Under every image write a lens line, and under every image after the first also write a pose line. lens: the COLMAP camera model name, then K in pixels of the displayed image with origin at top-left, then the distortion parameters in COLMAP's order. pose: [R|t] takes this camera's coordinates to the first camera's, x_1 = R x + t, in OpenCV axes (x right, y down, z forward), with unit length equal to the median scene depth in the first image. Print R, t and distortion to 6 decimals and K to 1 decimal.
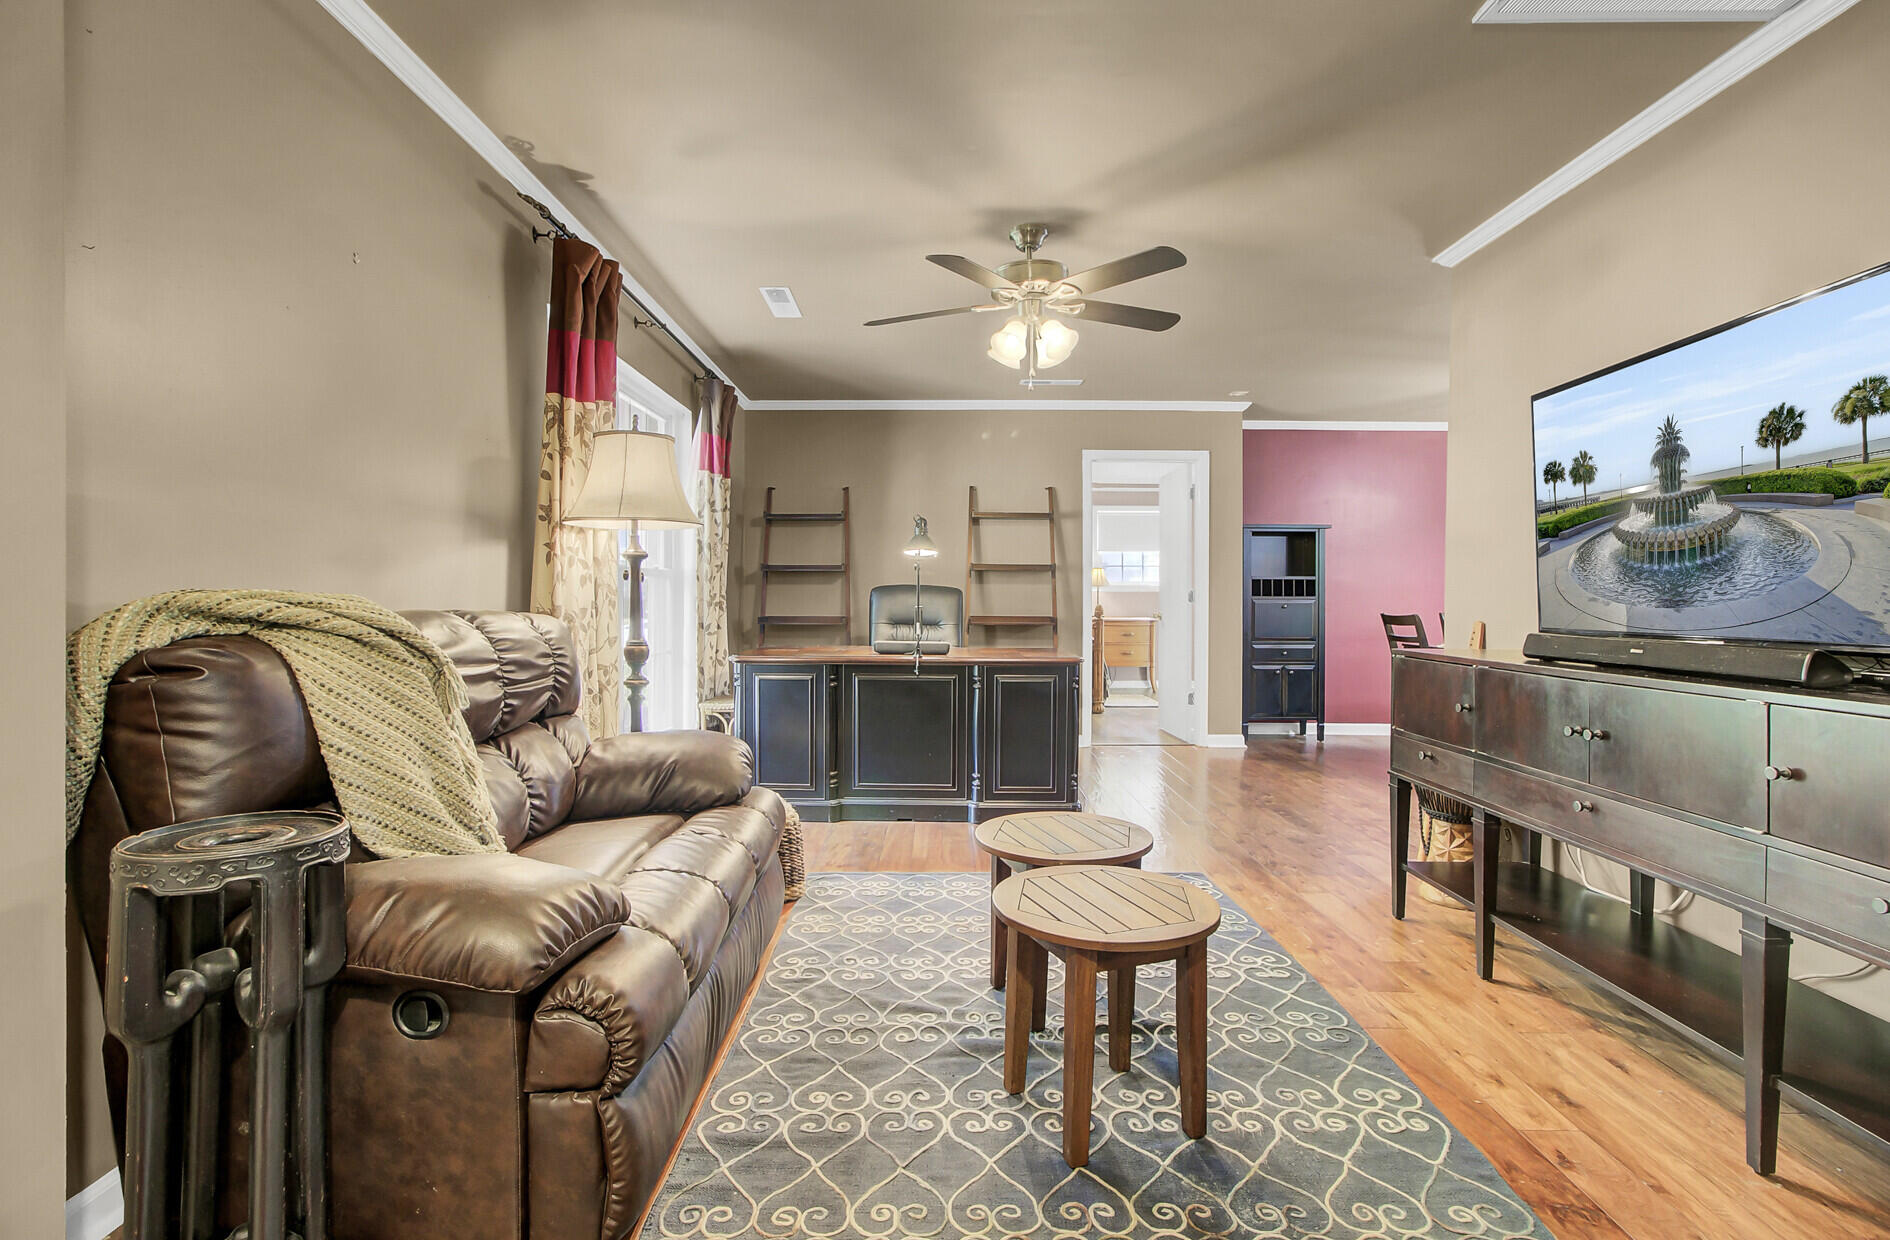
lens RADIAL K [[890.9, 0, 932.6], [0, 890.9, 588.2], [0, 0, 1]] dist [-0.005865, 0.001023]
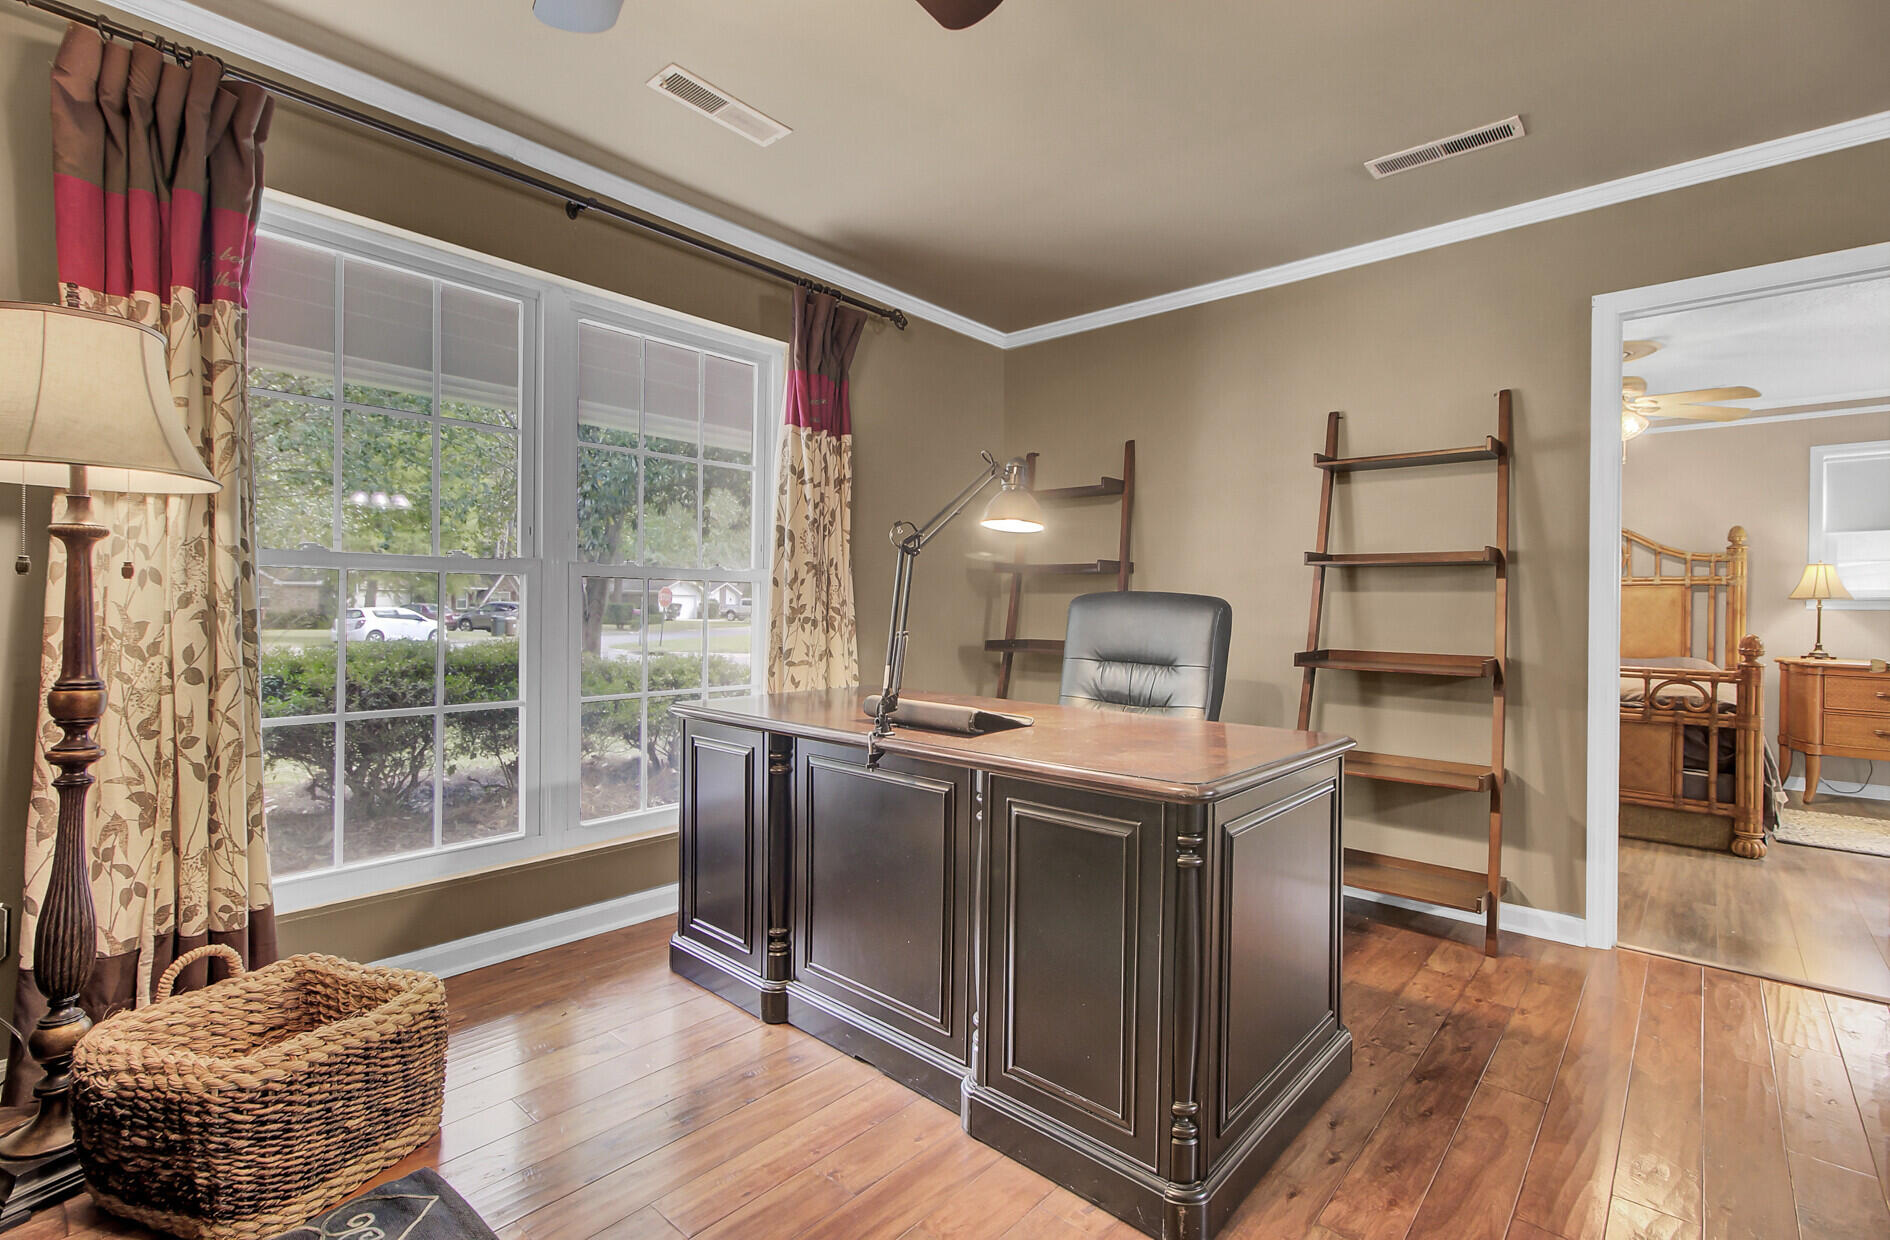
lens RADIAL K [[890.9, 0, 942.4], [0, 890.9, 611.4], [0, 0, 1]] dist [-0.005865, 0.001023]
pose [[0.766560, 0.012465, -0.642052, 0.322215], [-0.004864, 0.999896, 0.013605, 0.001587], [0.642154, -0.007306, 0.766541, 0.654607]]
